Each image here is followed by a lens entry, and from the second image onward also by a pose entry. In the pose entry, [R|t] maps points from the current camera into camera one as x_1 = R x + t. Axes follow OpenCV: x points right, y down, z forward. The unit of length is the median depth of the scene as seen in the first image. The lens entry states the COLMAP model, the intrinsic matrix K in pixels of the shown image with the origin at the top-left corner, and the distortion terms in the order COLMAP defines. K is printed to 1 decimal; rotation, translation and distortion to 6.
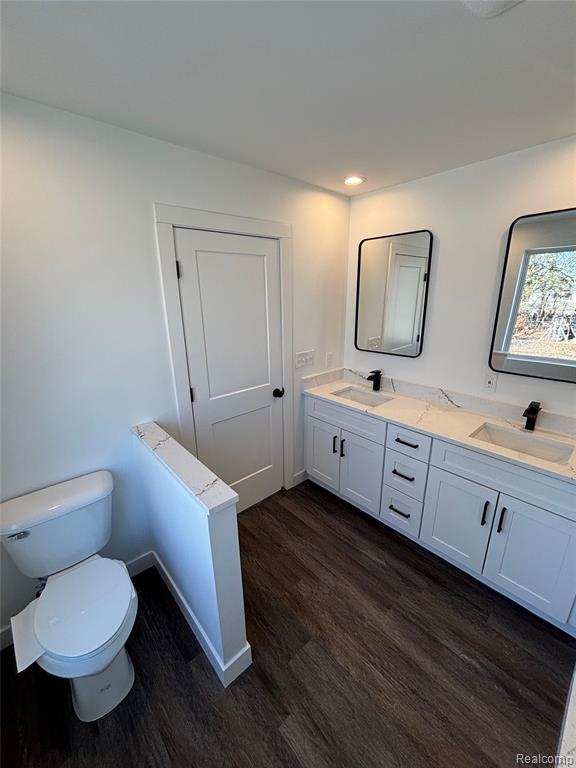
lens RADIAL K [[308.4, 0, 287.8], [0, 308.4, 383.7], [0, 0, 1]] dist [-0.000074, 0.000436]
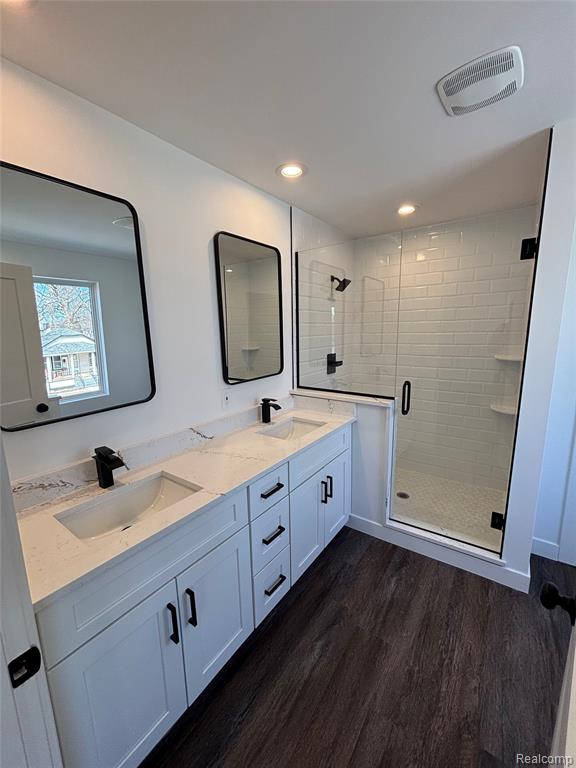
lens RADIAL K [[308.4, 0, 289.4], [0, 308.4, 383.6], [0, 0, 1]] dist [-0.000074, 0.000436]
pose [[-0.218194, -0.151591, 0.964060, -0.323496], [0.307810, 0.926747, 0.215390, -0.206664], [-0.926091, 0.343744, -0.155550, 1.023675]]
